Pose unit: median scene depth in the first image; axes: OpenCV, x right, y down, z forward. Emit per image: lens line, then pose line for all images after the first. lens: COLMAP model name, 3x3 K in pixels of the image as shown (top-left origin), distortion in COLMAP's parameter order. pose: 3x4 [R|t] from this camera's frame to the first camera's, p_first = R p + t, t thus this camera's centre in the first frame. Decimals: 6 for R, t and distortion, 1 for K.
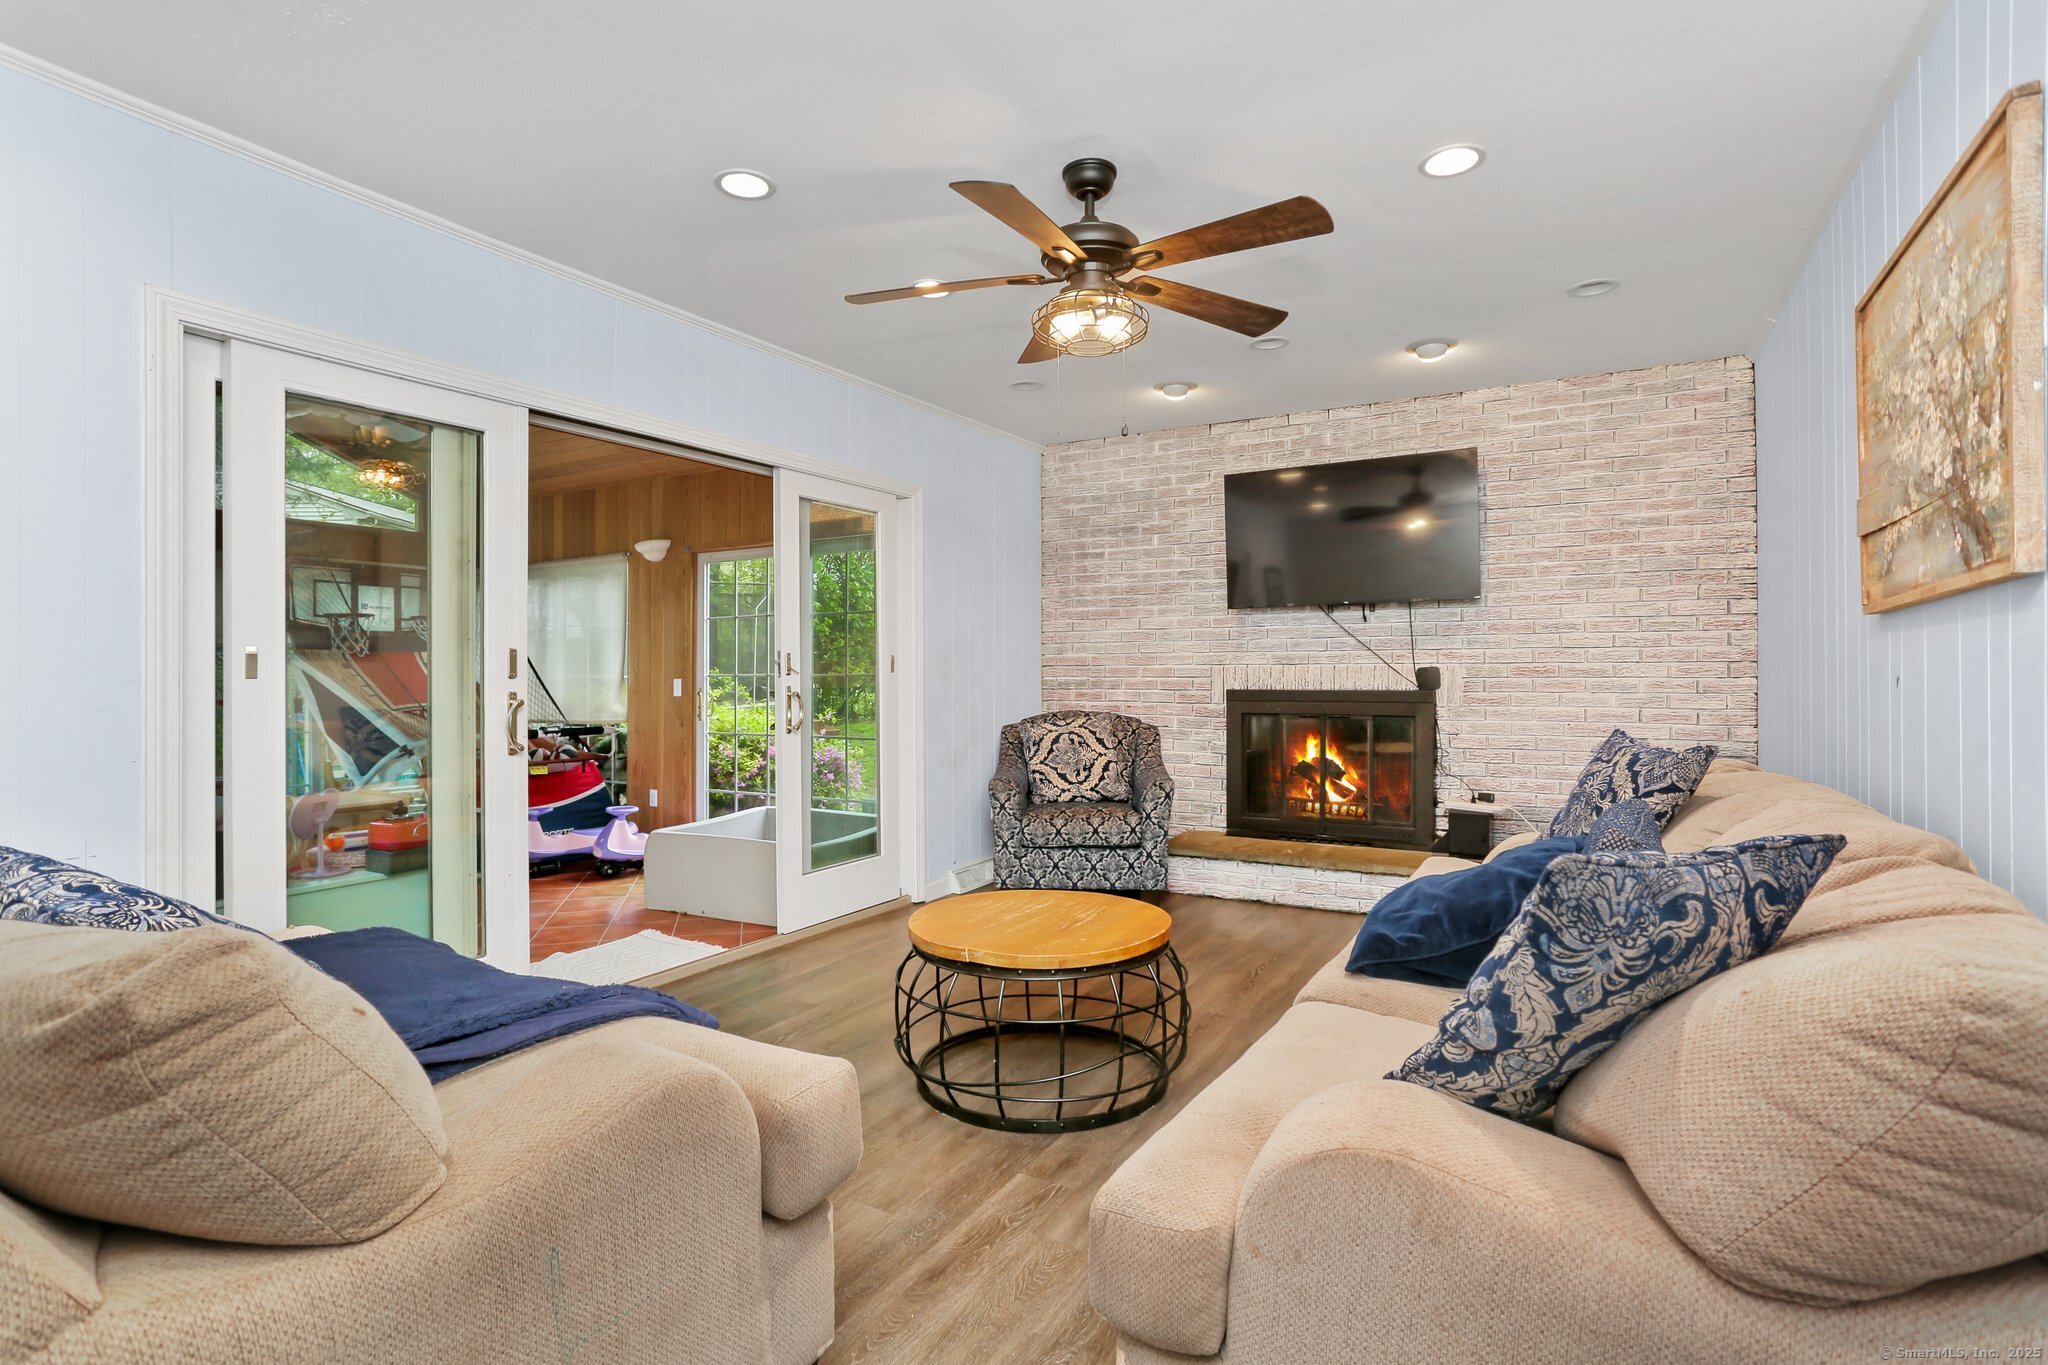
lens RADIAL K [[992.6, 0, 1016.5], [0, 992.6, 662.8], [0, 0, 1]] dist [-0.054391, 0.033316]
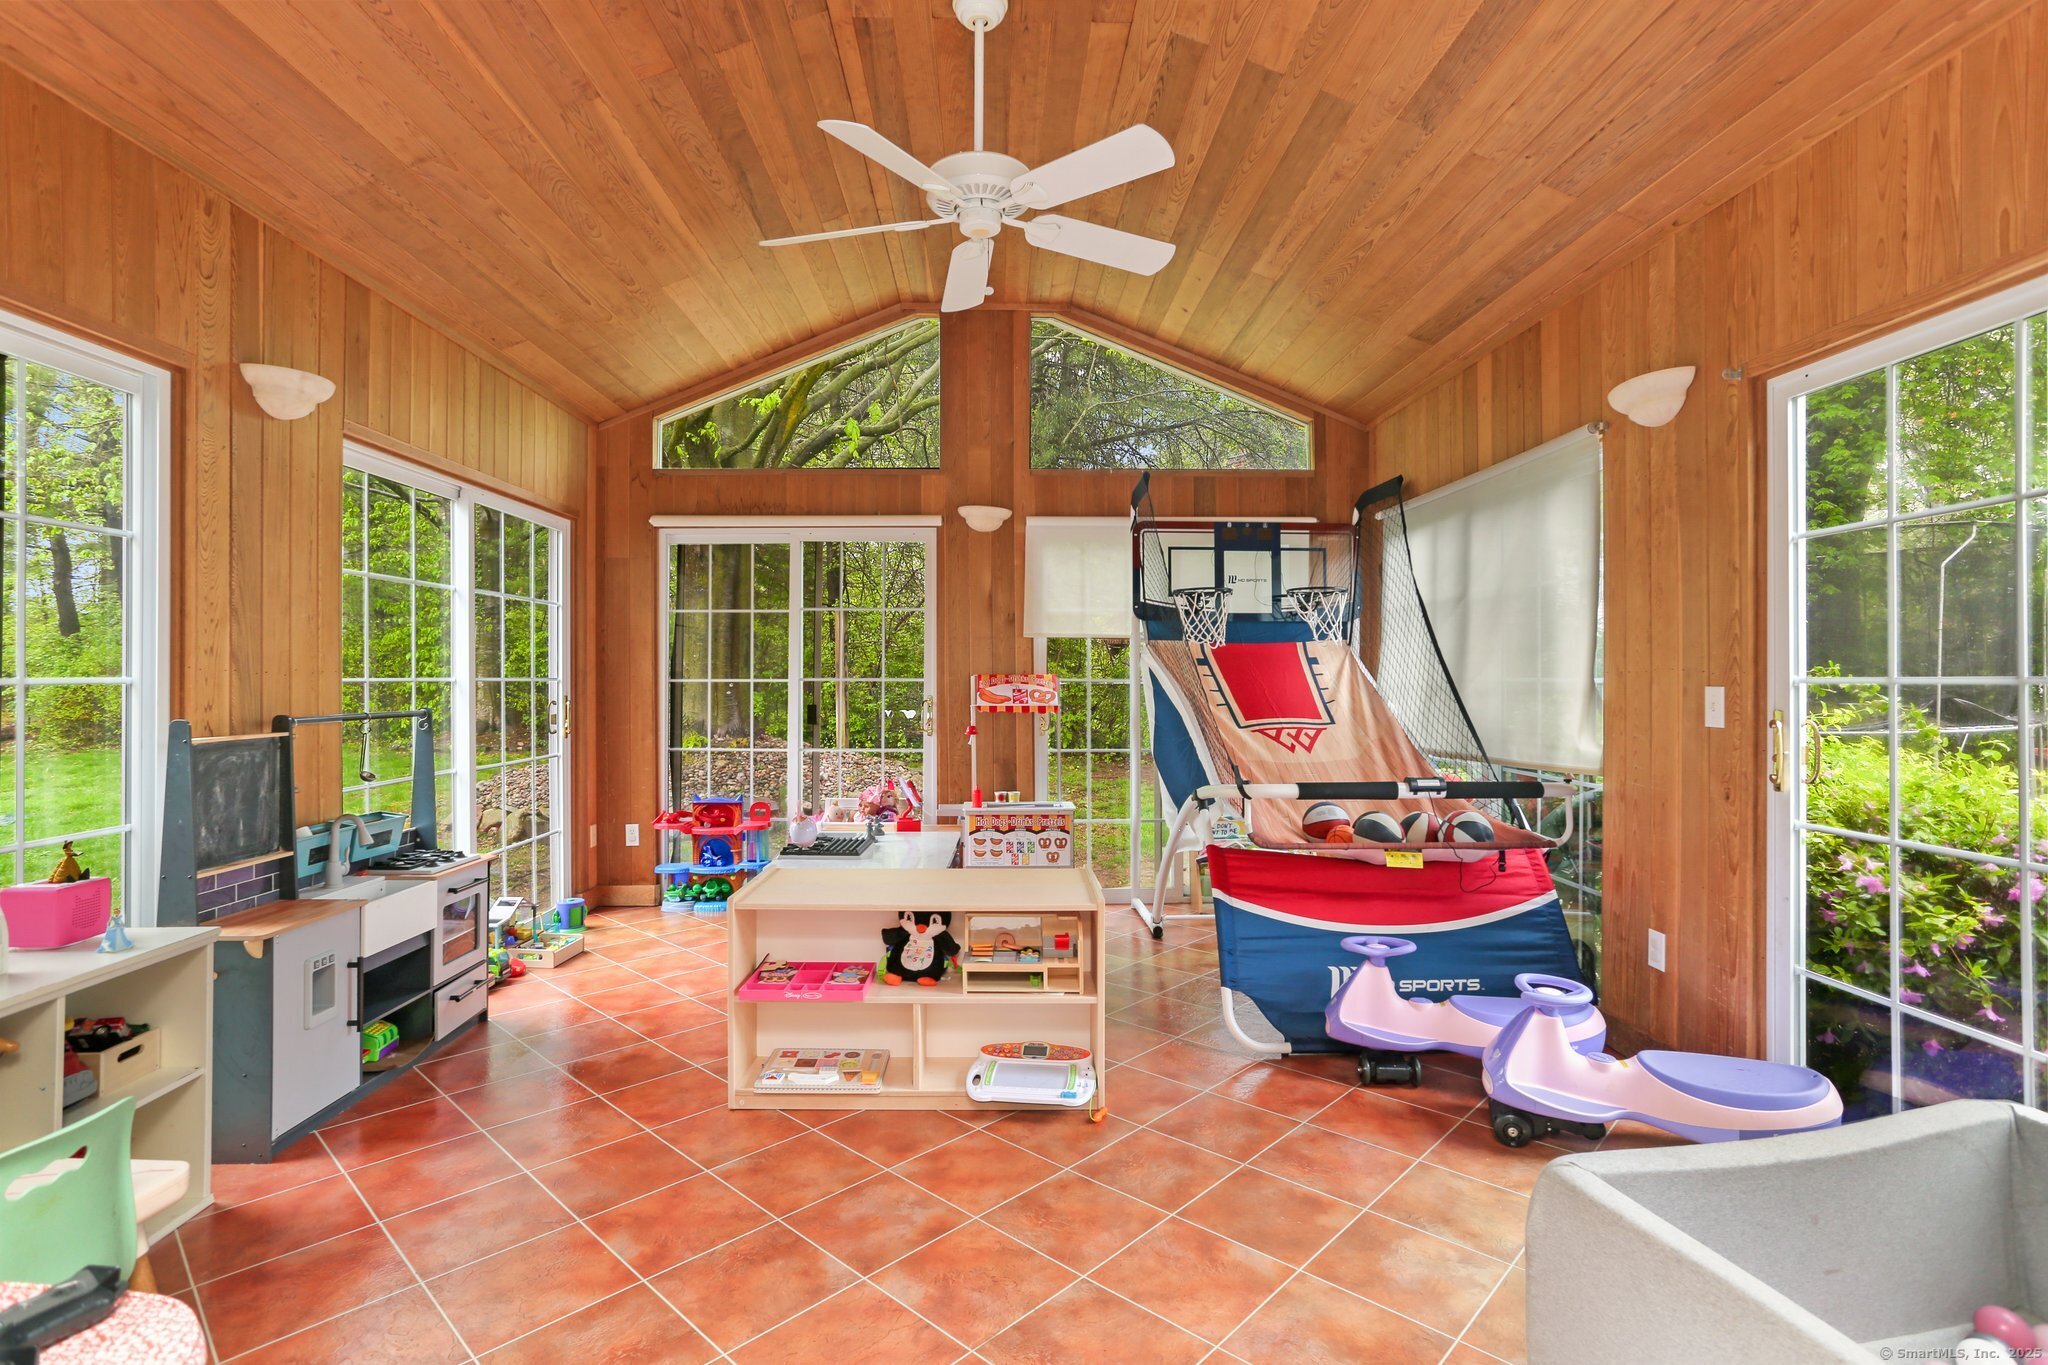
lens RADIAL K [[992.6, 0, 1016.5], [0, 992.6, 662.8], [0, 0, 1]] dist [-0.054391, 0.033316]
pose [[0.538751, -0.003956, -0.842456, -0.150413], [0.001814, 0.999992, -0.003536, 0.006893], [0.842463, 0.000377, 0.538754, 0.512679]]
